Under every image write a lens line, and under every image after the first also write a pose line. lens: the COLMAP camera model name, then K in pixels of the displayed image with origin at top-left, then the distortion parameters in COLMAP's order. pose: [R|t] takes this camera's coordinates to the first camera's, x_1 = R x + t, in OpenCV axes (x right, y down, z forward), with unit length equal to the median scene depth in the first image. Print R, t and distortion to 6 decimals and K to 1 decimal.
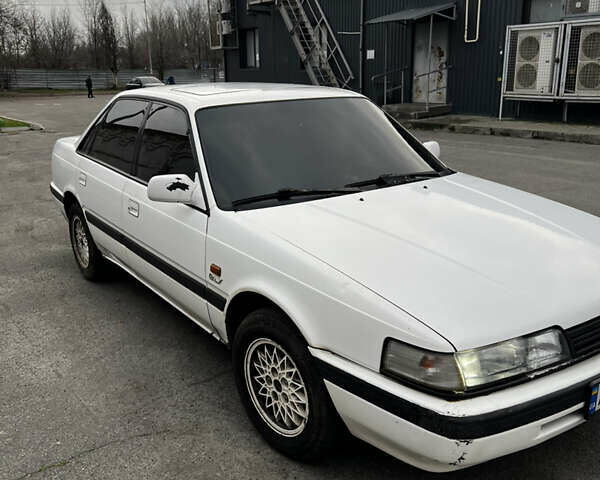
lens RADIAL K [[612.0, 0, 296.0], [0, 612.0, 240.0], [0, 0, 1]] dist [0.026072, 0.000000]
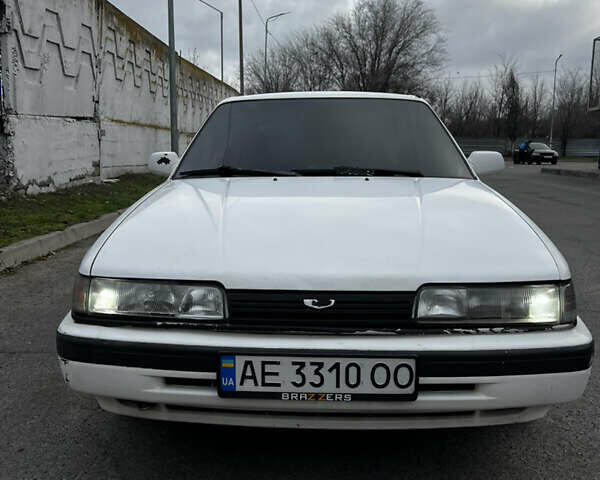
lens RADIAL K [[612.0, 0, 294.8], [0, 612.0, 240.6], [0, 0, 1]] dist [0.026072, 0.000000]
pose [[0.791623, 0.122112, -0.598684, 0.123654], [-0.187857, 0.981008, -0.048305, 0.012077], [0.581415, 0.150707, 0.799528, 0.041484]]
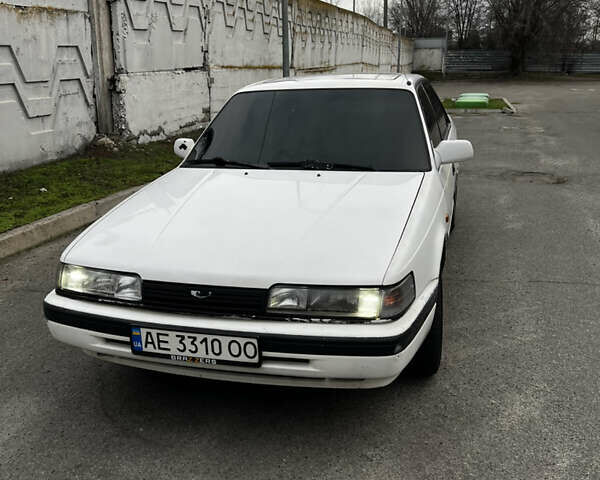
lens RADIAL K [[612.0, 0, 298.7], [0, 612.0, 242.1], [0, 0, 1]] dist [0.026072, 0.000000]
pose [[0.632626, 0.224058, -0.741338, 0.184778], [-0.203504, 0.971690, 0.120016, -0.017021], [0.747242, 0.074940, 0.660314, 0.049178]]
